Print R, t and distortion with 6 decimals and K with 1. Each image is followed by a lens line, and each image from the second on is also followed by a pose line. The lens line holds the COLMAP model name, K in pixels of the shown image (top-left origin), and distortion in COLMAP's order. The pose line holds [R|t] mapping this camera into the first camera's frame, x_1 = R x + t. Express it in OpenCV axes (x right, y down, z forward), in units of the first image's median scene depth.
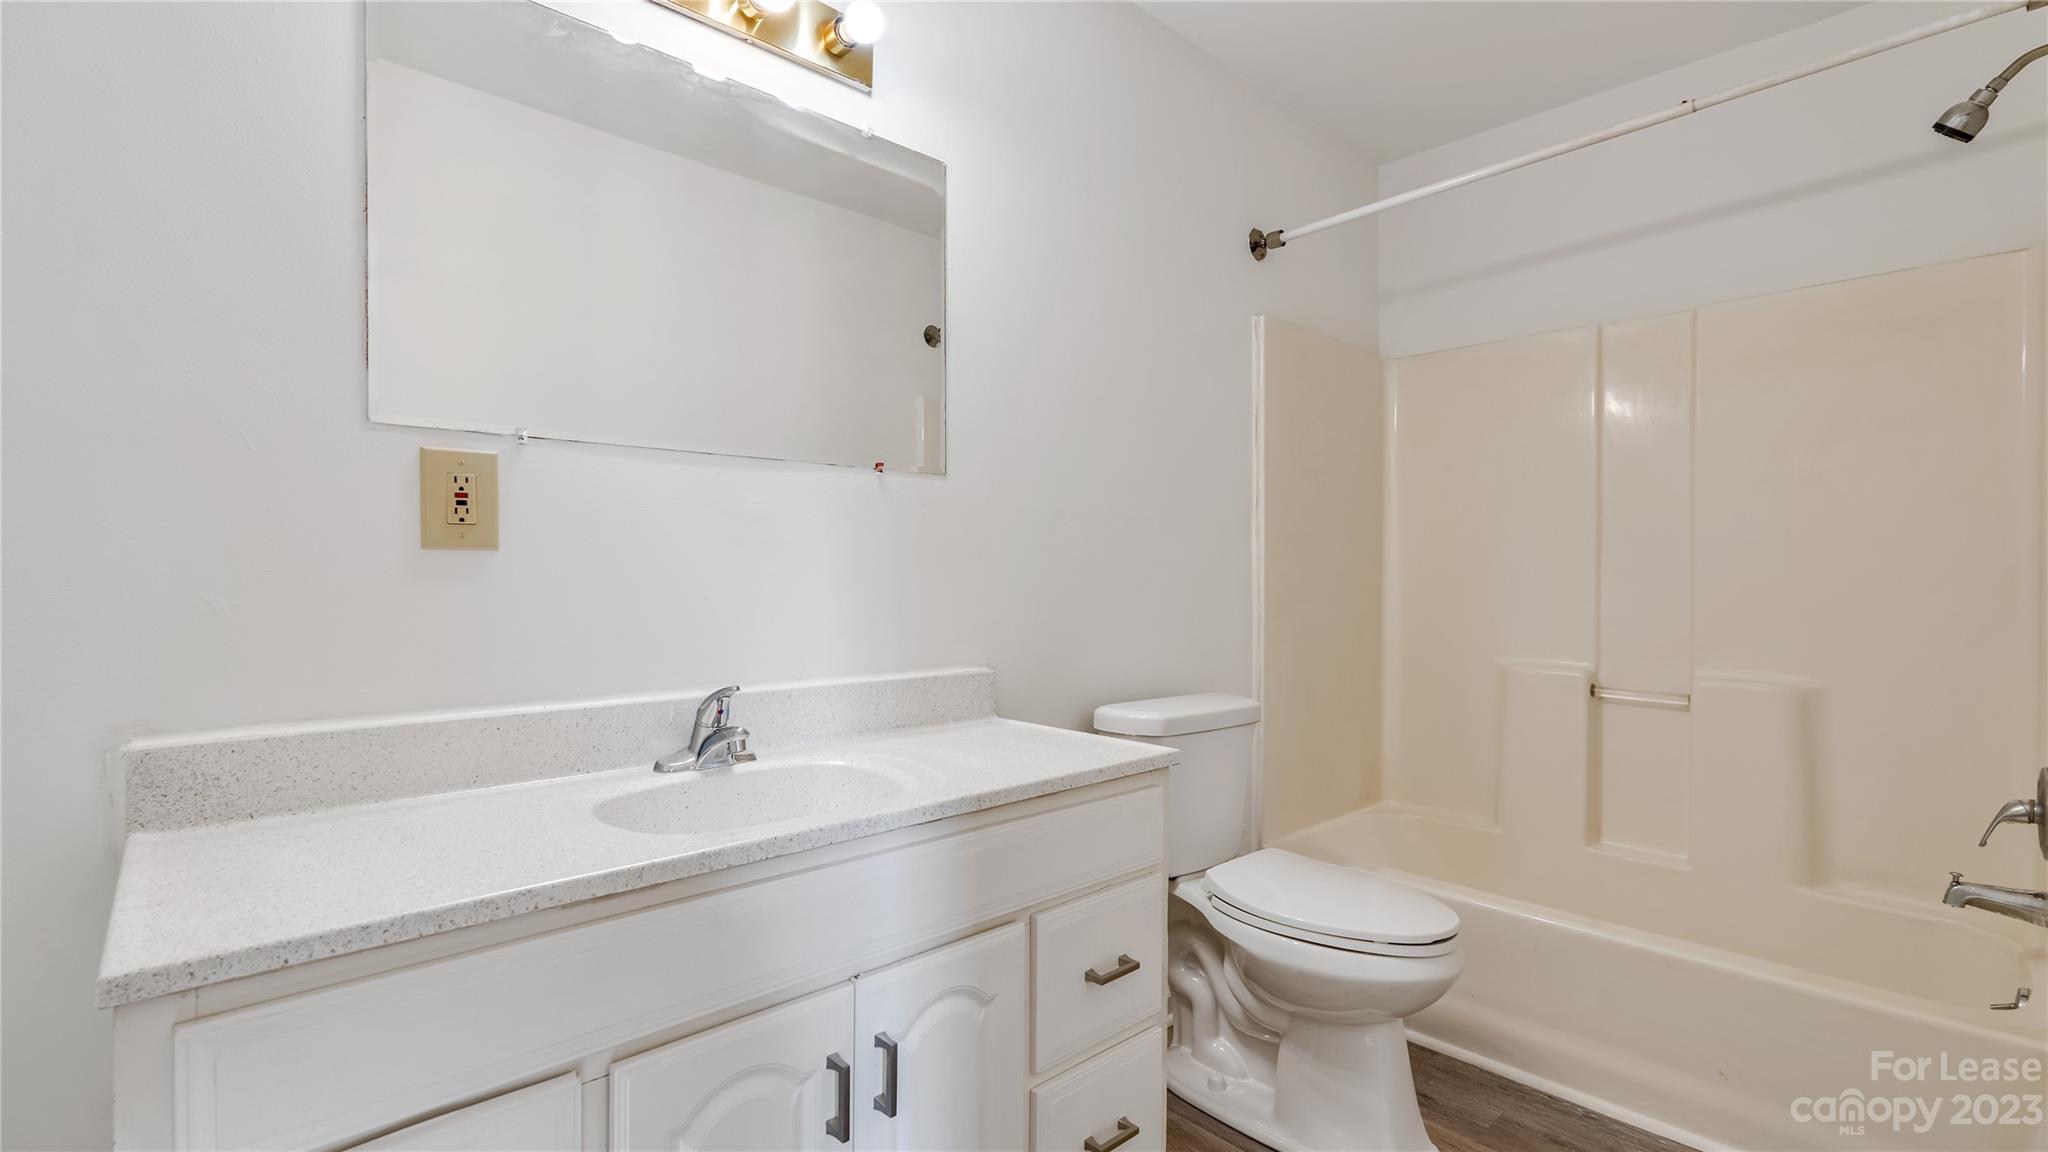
lens RADIAL K [[913.2, 0, 1032.9], [0, 913.2, 590.9], [0, 0, 1]] dist [-0.002838, 0.001347]
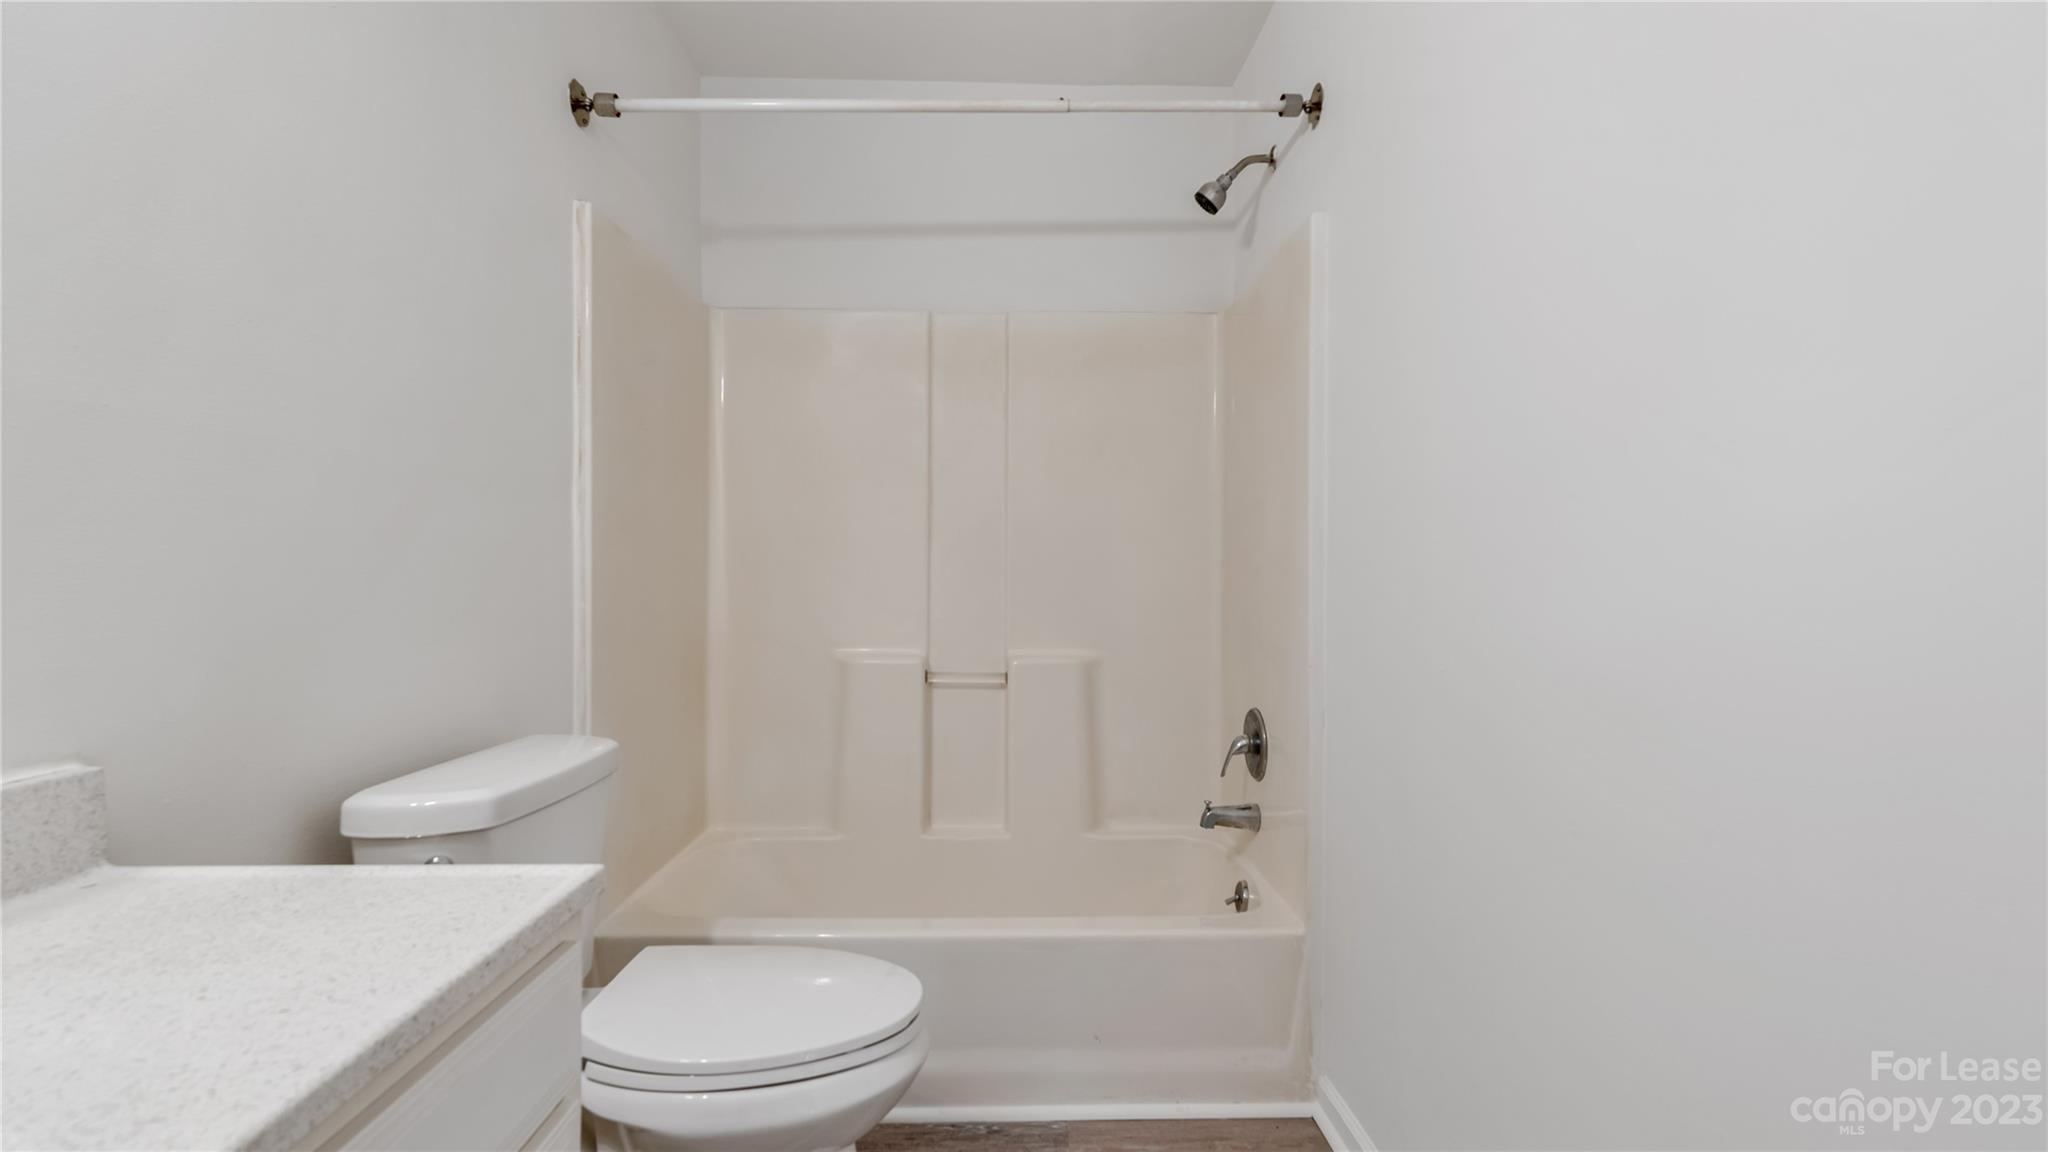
lens RADIAL K [[913.2, 0, 1031.8], [0, 913.2, 565.3], [0, 0, 1]] dist [-0.002838, 0.001347]
pose [[0.669503, -0.002601, 0.742805, -0.052659], [0.012329, 0.999895, -0.007611, -0.003684], [-0.742707, 0.014254, 0.669465, 0.260076]]
